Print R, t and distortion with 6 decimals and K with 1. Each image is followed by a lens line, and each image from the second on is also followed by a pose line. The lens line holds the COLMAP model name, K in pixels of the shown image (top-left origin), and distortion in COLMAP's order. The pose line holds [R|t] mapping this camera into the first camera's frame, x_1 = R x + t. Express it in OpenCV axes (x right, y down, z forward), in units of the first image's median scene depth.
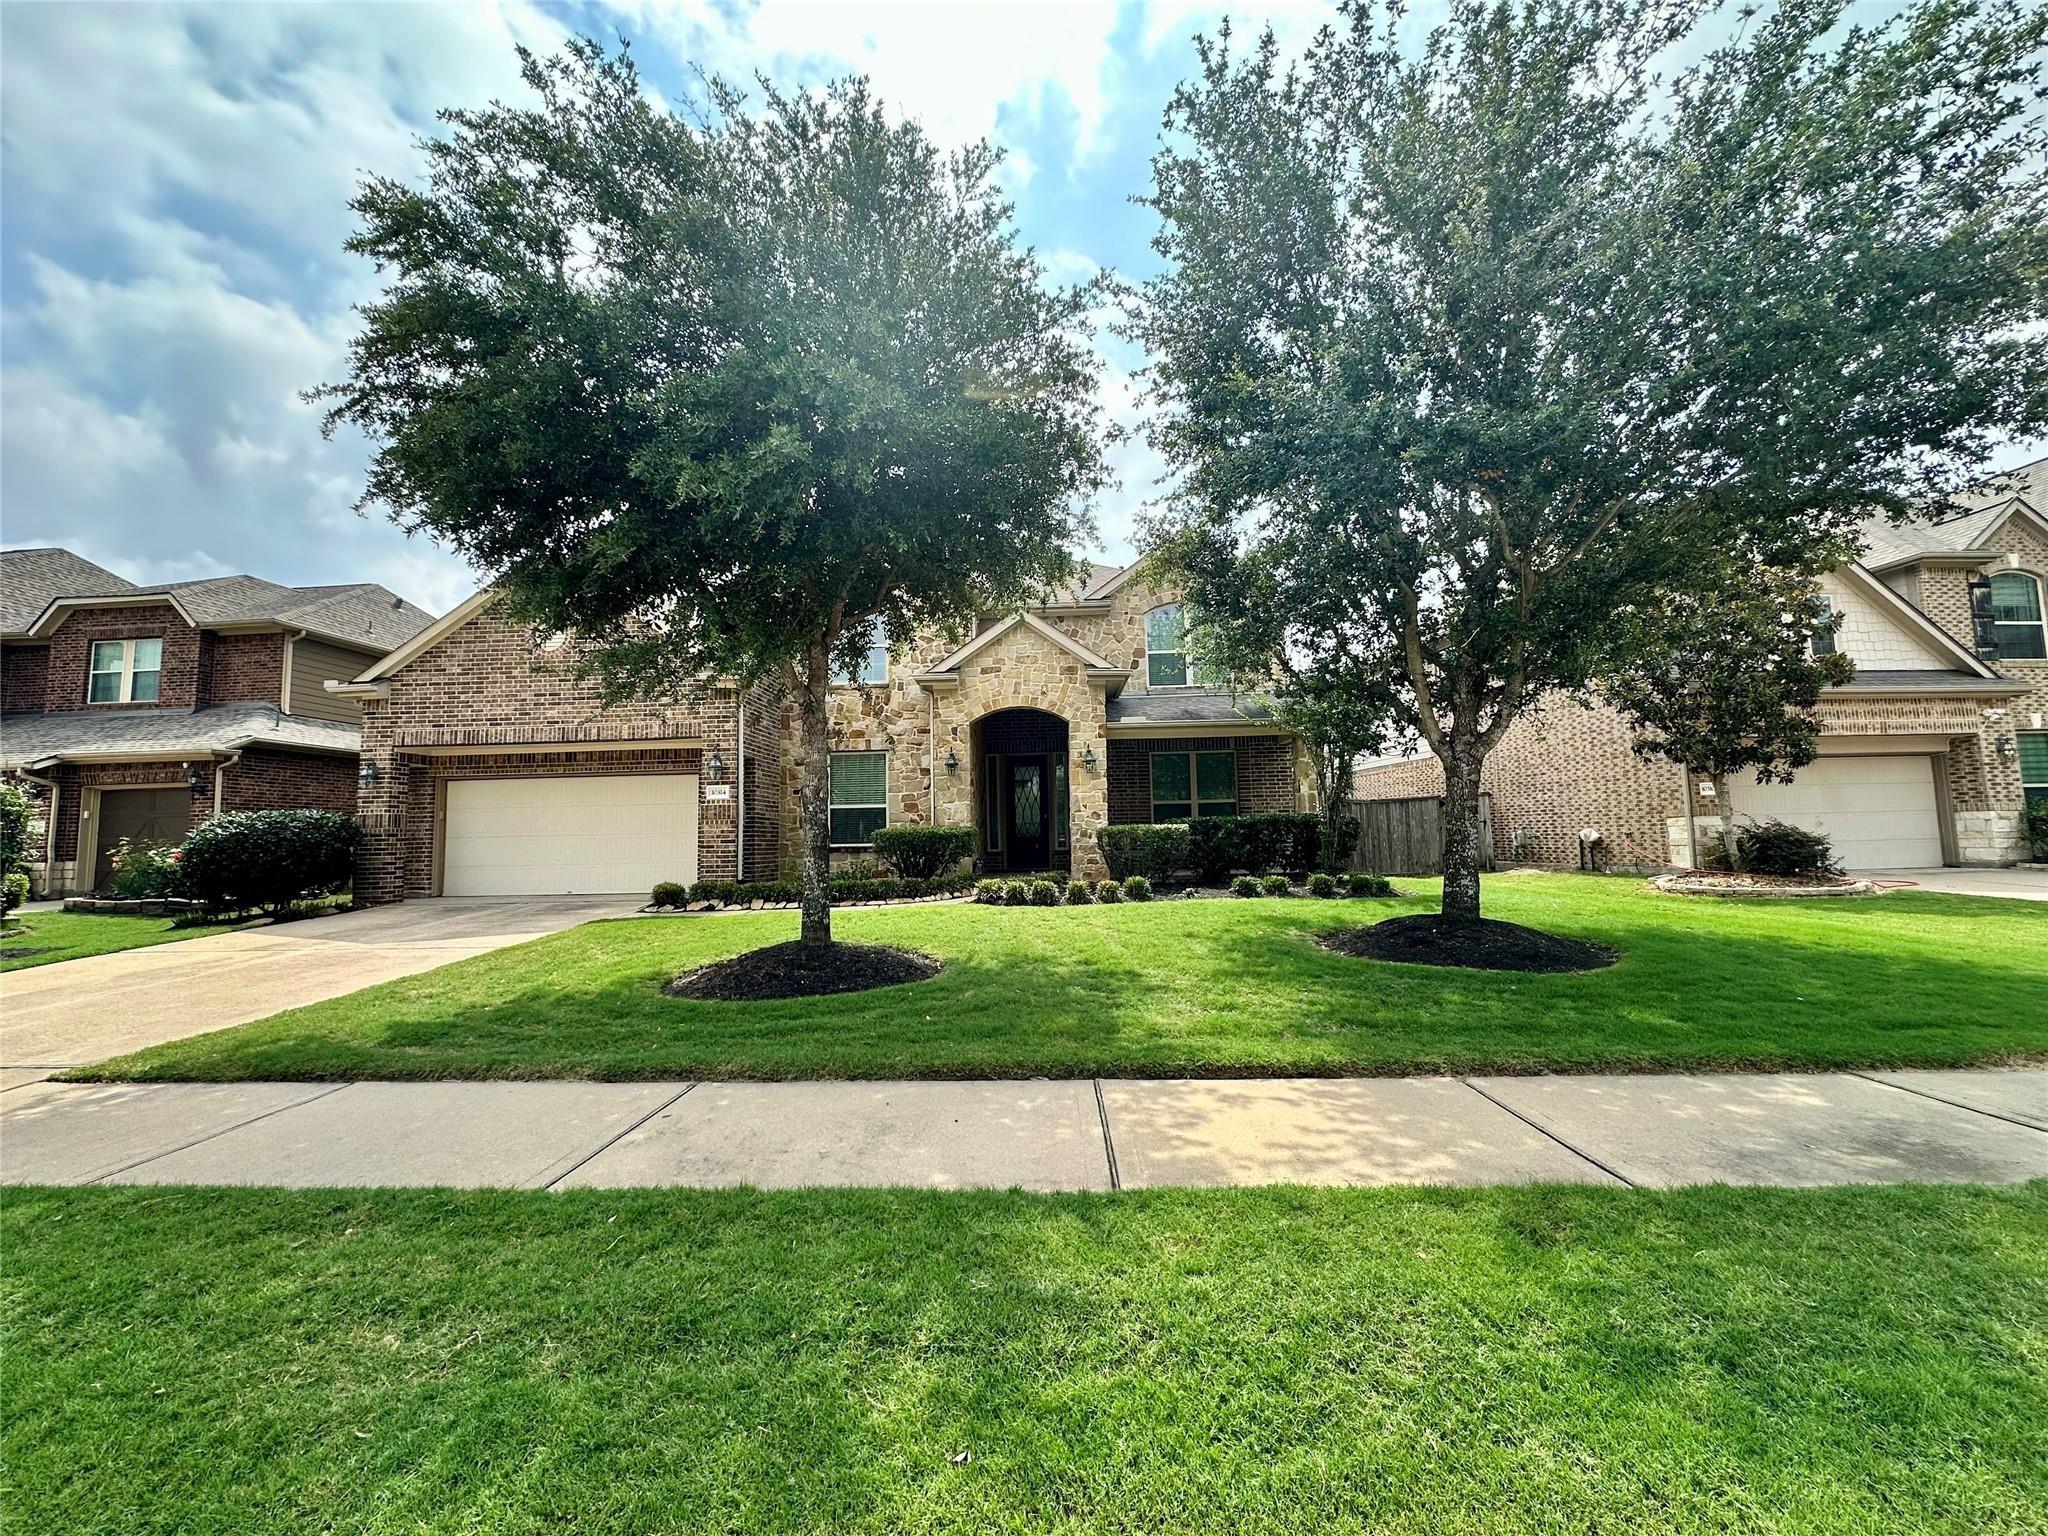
lens RADIAL K [[824.4, 0, 1023.8], [0, 824.4, 763.4], [0, 0, 1]] dist [0.000374, -0.000070]
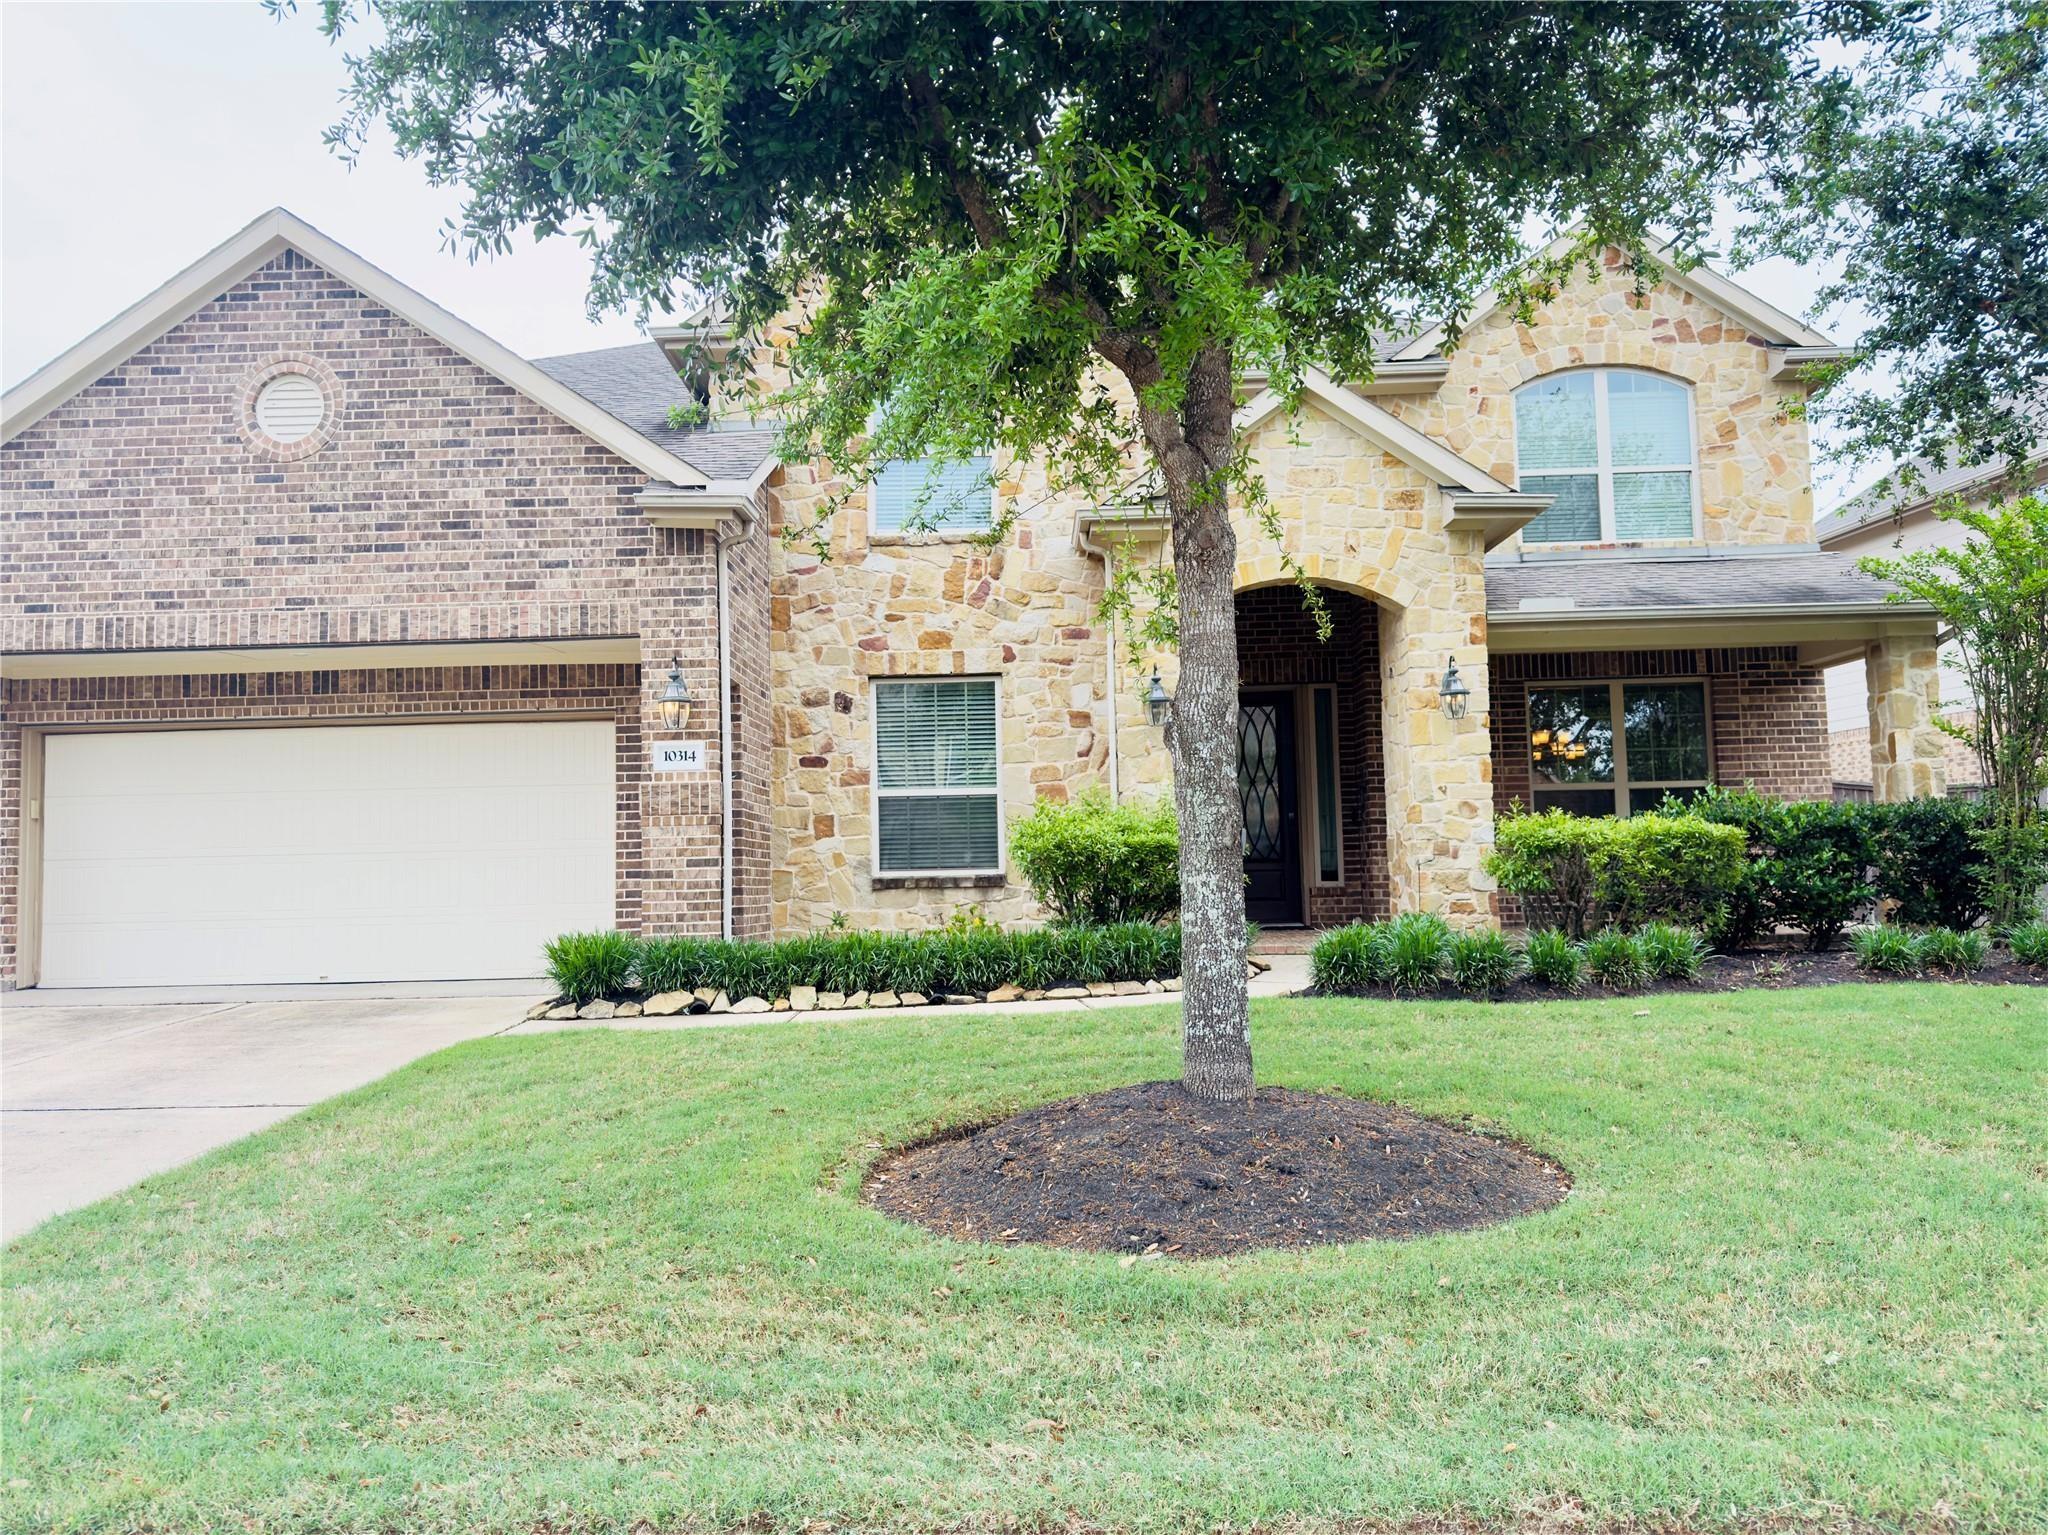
lens RADIAL K [[1519.1, 0, 1024.0], [0, 1519.1, 767.5], [0, 0, 1]] dist [0.109832, -0.156946]
pose [[0.999672, 0.000361, 0.025626, -0.189024], [-0.000757, 0.999881, 0.015407, 0.026575], [-0.025618, -0.015421, 0.999553, 0.138248]]
